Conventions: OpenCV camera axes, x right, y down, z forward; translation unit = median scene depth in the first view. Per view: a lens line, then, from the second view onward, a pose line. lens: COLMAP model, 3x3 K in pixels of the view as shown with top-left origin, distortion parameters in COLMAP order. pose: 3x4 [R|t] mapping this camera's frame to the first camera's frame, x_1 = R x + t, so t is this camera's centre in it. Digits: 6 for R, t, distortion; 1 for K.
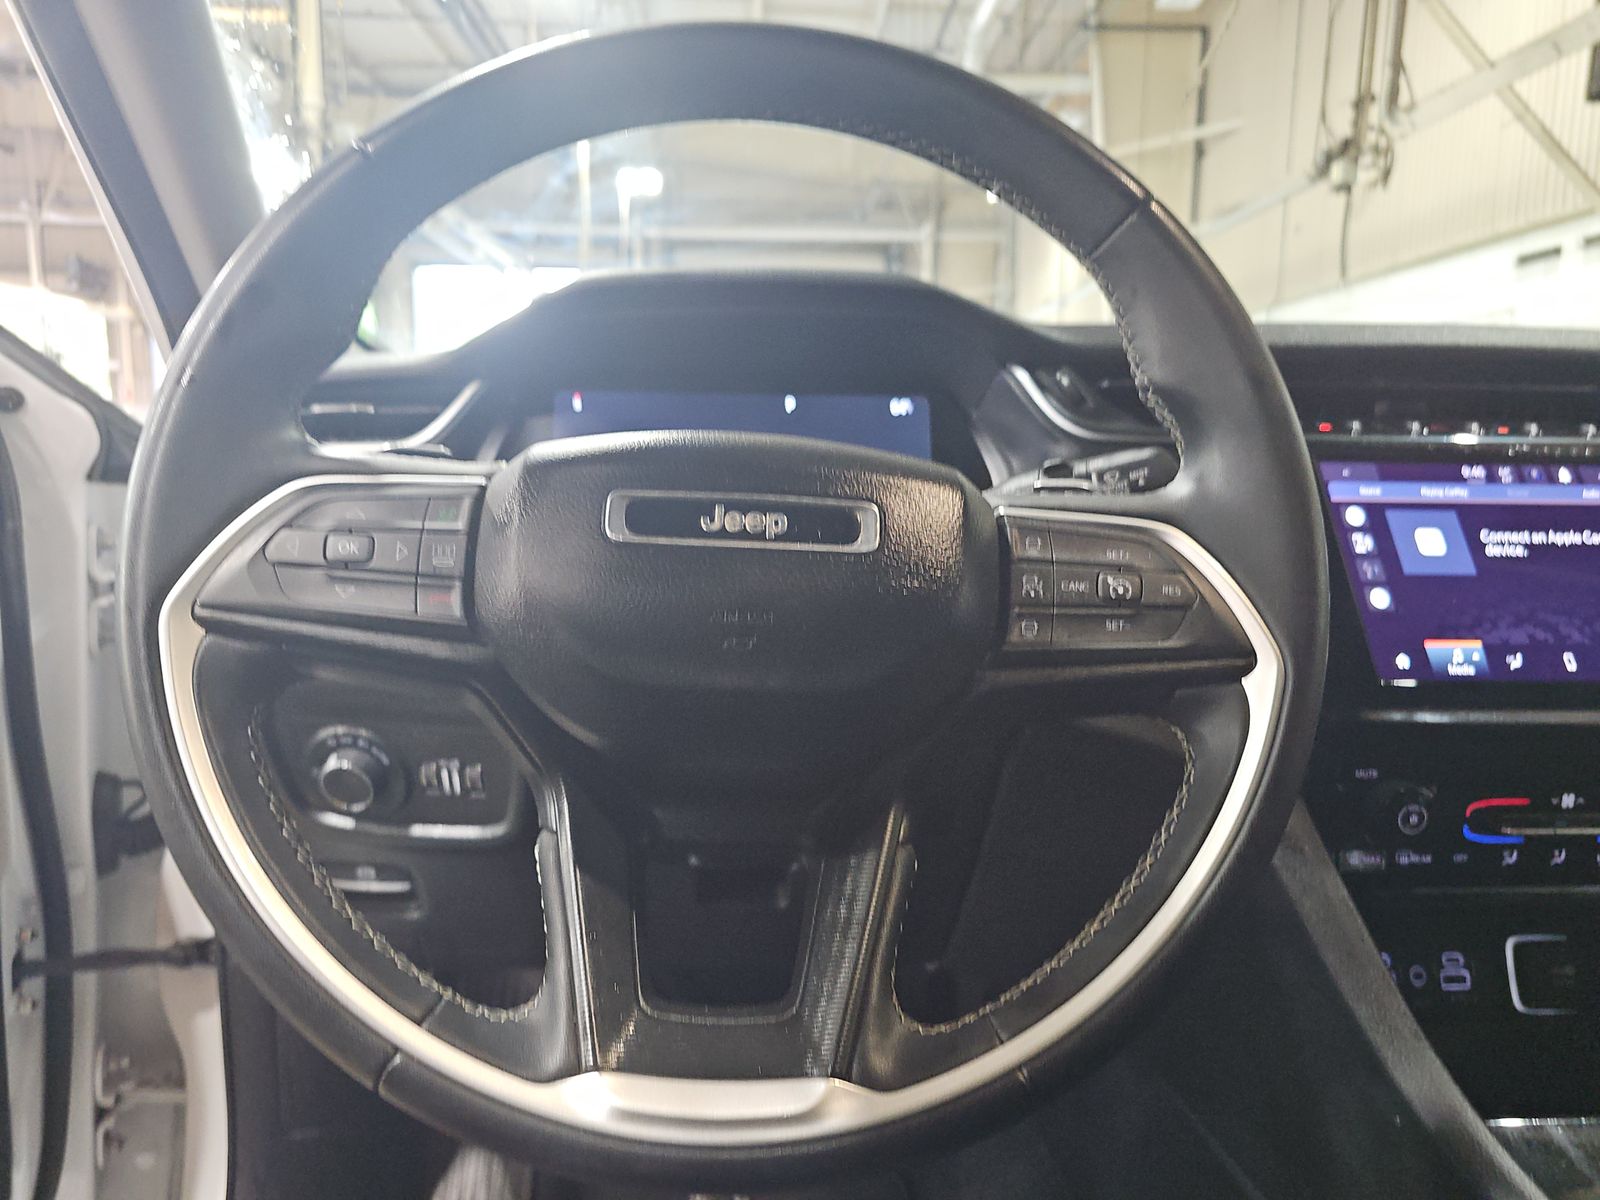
lens RADIAL K [[1062.1, 0, 800.6], [0, 1062.1, 598.2], [0, 0, 1]] dist [0.005418, 0.002512]
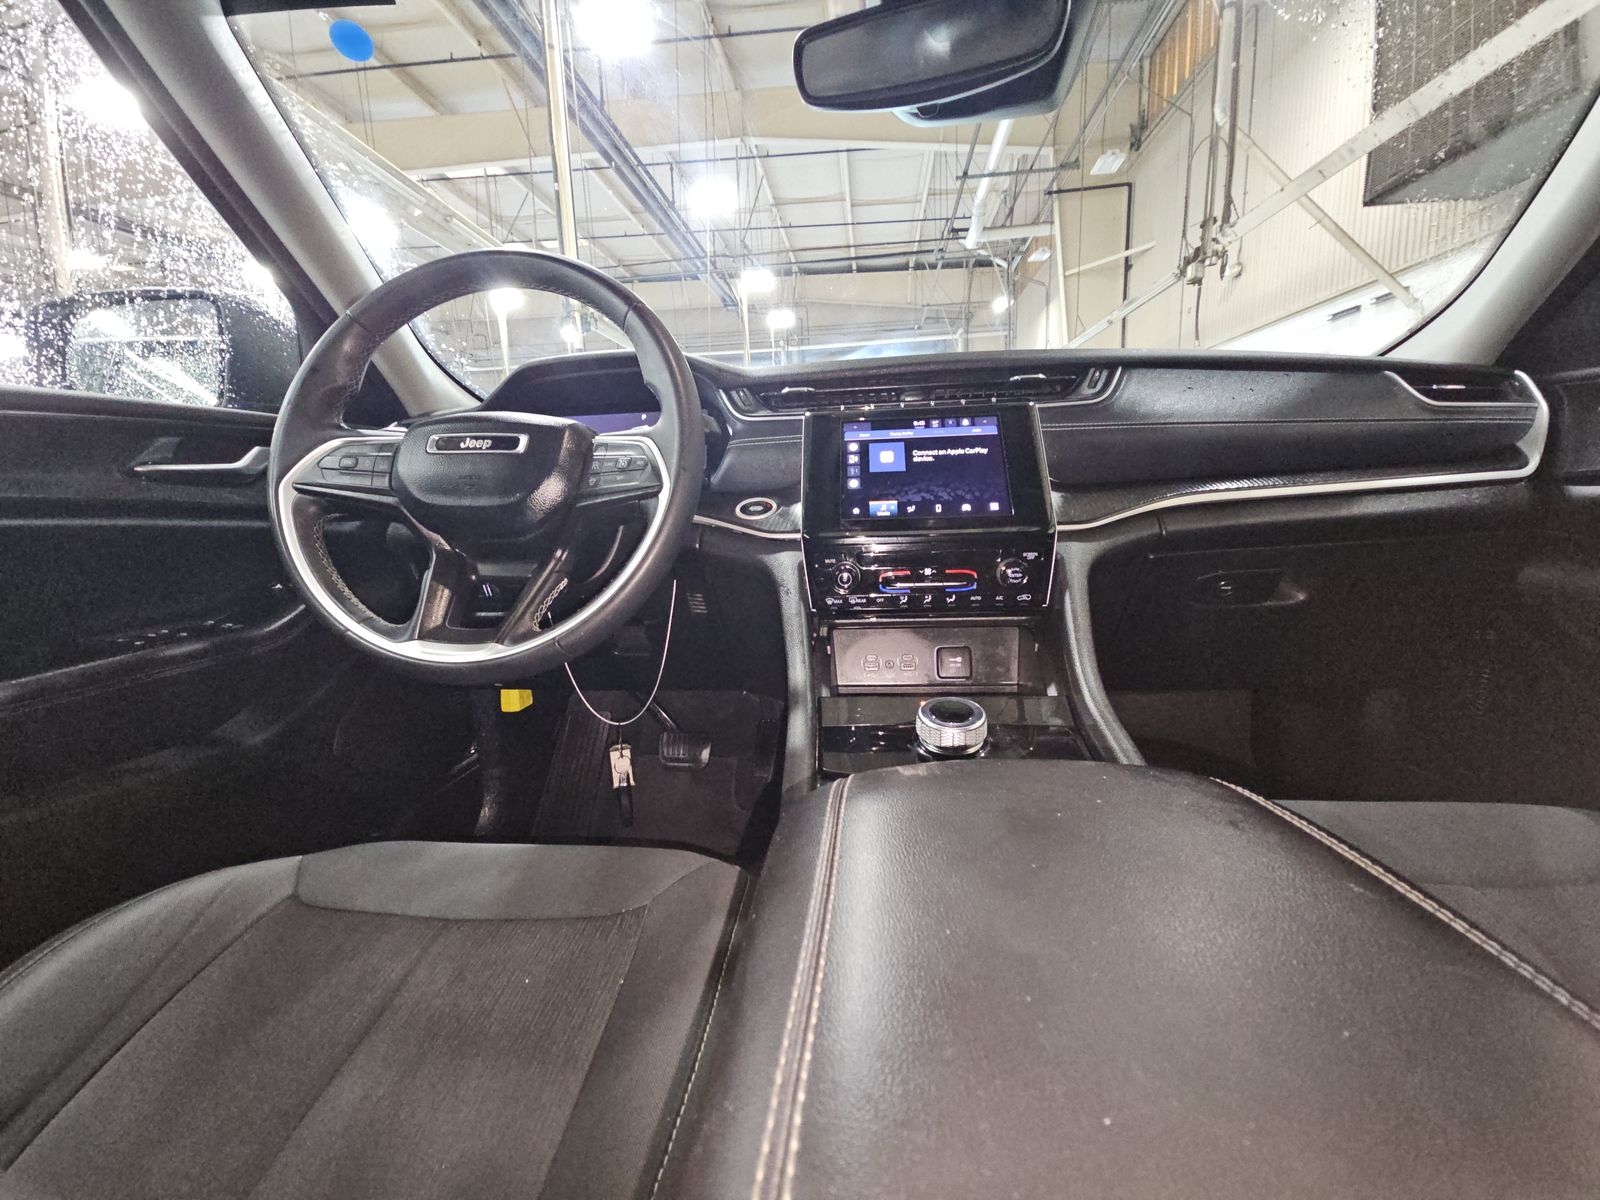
lens RADIAL K [[644.1, 0, 802.4], [0, 644.1, 601.5], [0, 0, 1]] dist [0.003814, 0.000285]
pose [[0.986492, -0.022651, -0.162233, 0.625614], [0.029851, 0.998668, 0.042079, 0.173670], [0.161064, -0.046354, 0.985855, -0.295584]]
